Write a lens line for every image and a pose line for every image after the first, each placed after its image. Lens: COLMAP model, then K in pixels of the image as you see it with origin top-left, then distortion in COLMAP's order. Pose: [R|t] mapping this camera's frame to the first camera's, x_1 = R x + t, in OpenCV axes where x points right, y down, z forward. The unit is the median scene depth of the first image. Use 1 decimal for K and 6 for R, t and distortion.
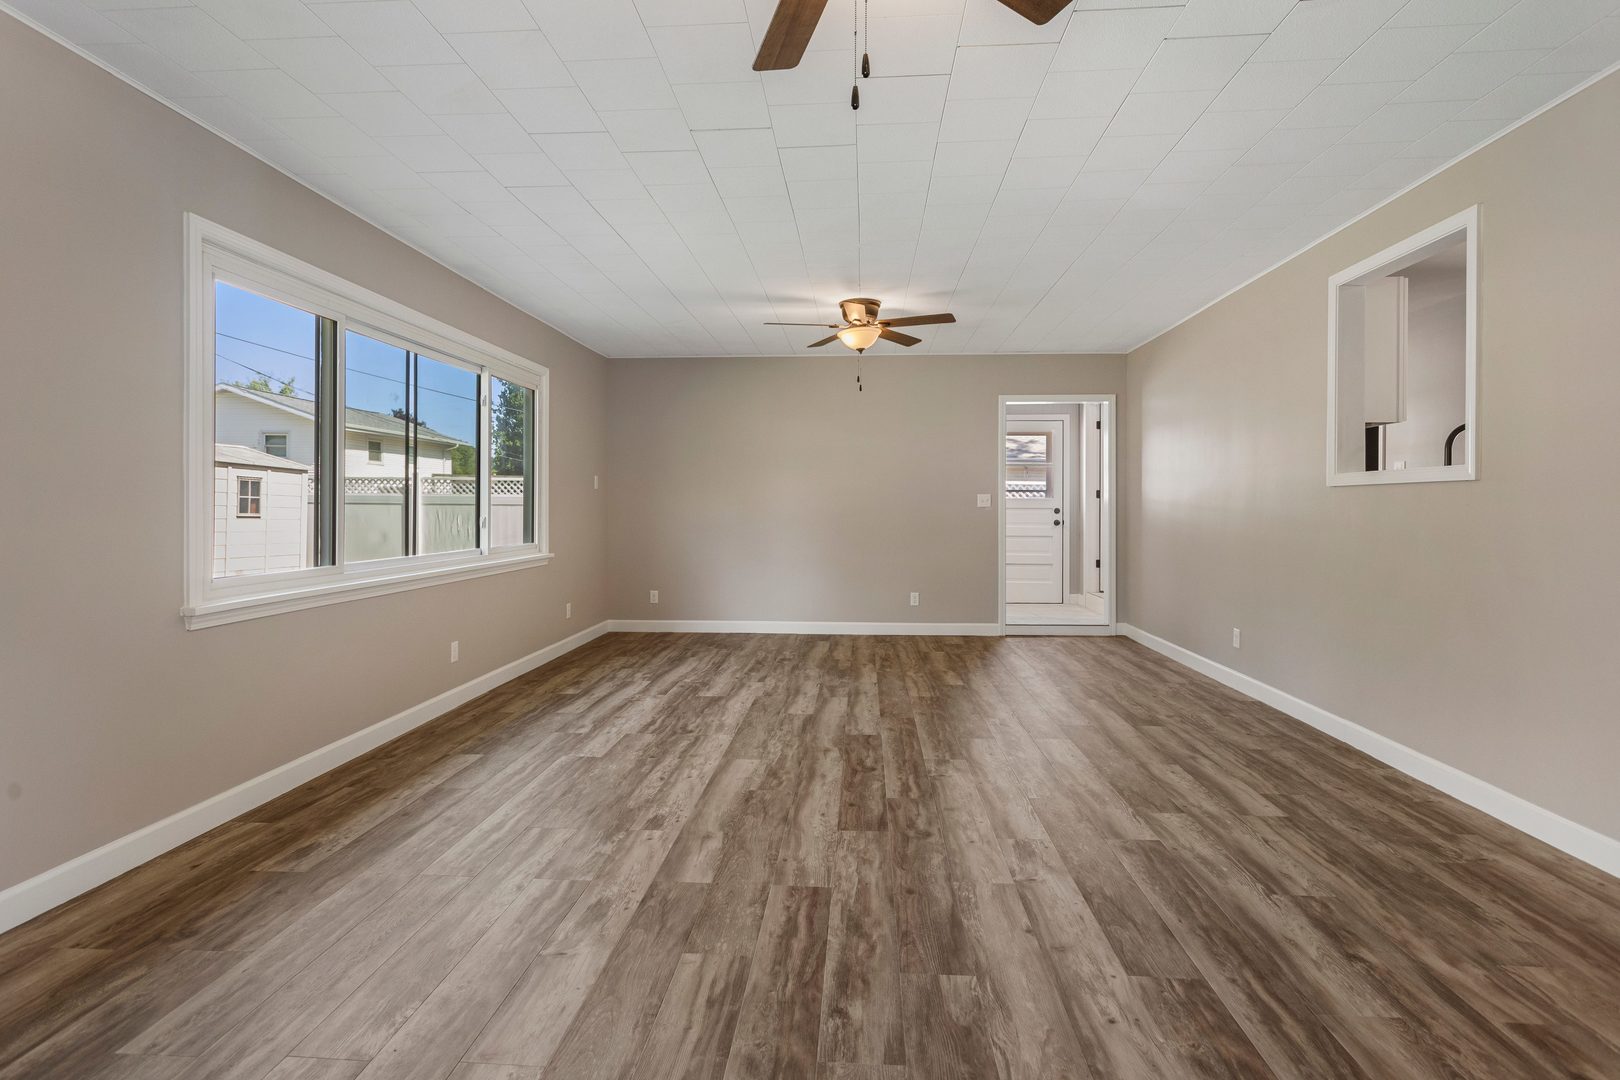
lens RADIAL K [[777.7, 0, 794.2], [0, 777.7, 519.2], [0, 0, 1]] dist [0.004451, 0.000763]
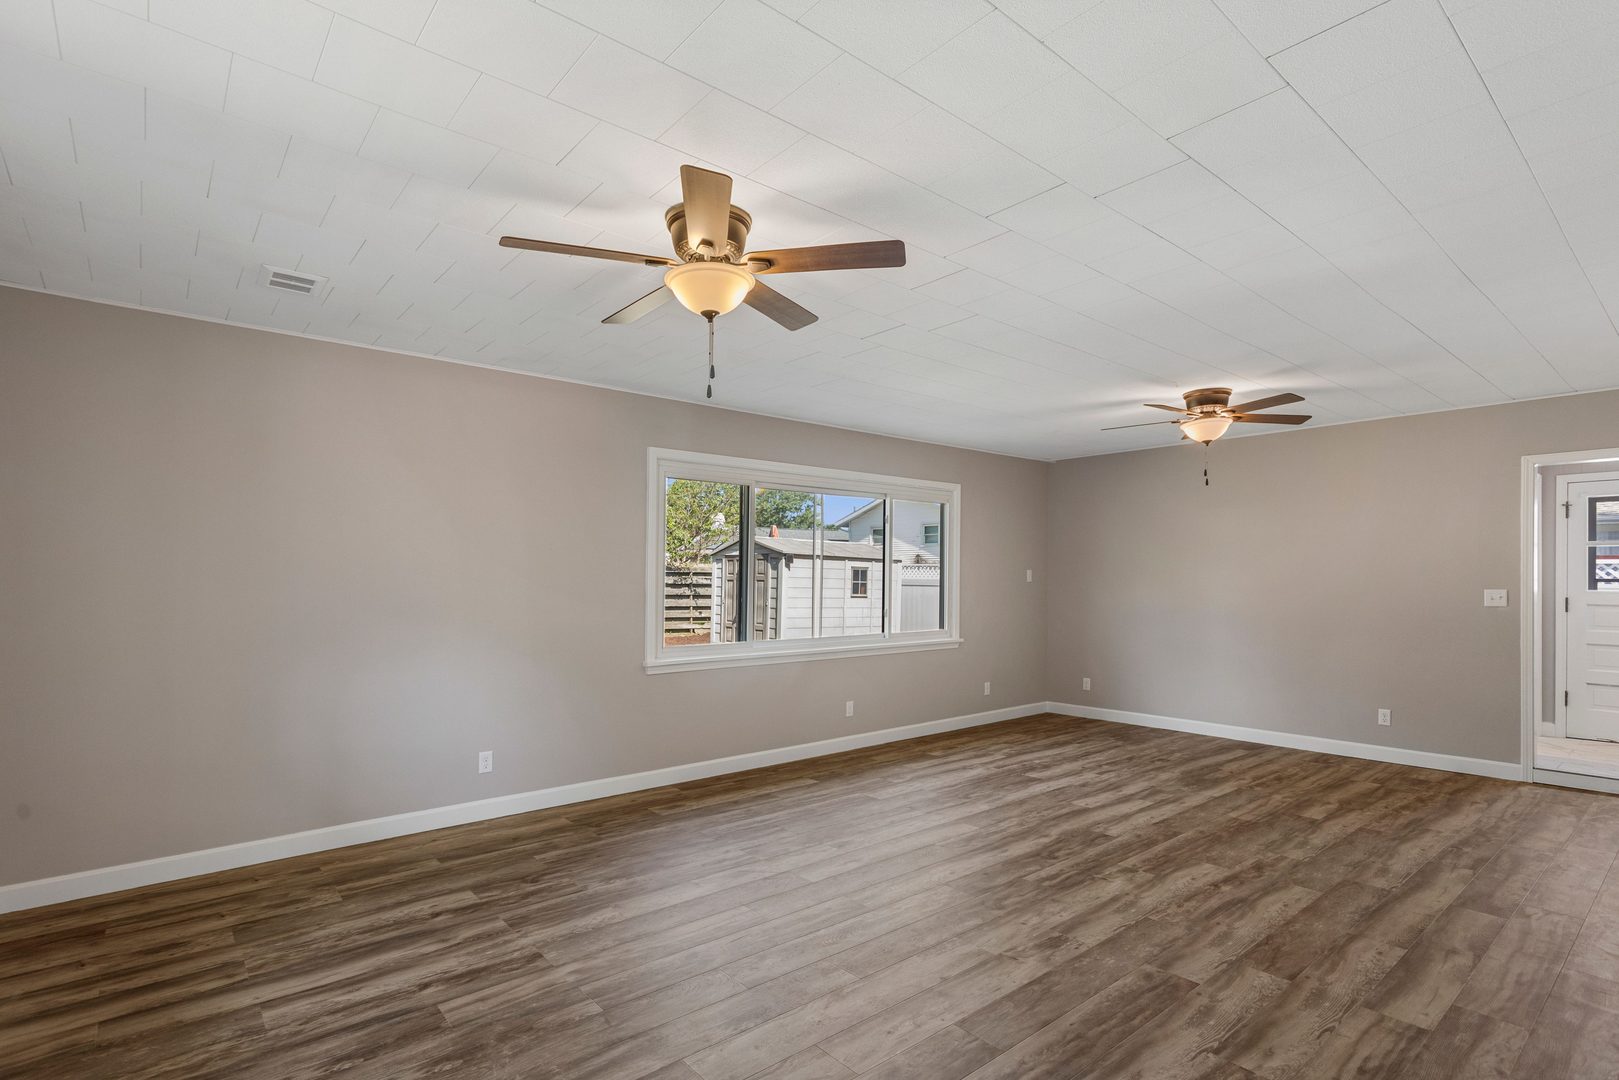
lens RADIAL K [[777.2, 0, 806.4], [0, 777.2, 581.2], [0, 0, 1]] dist [0.004451, 0.000763]
pose [[0.701375, 0.001077, -0.712791, 0.643475], [-0.011761, 0.999880, -0.010061, -0.050556], [0.712695, 0.015439, 0.701304, -0.013227]]
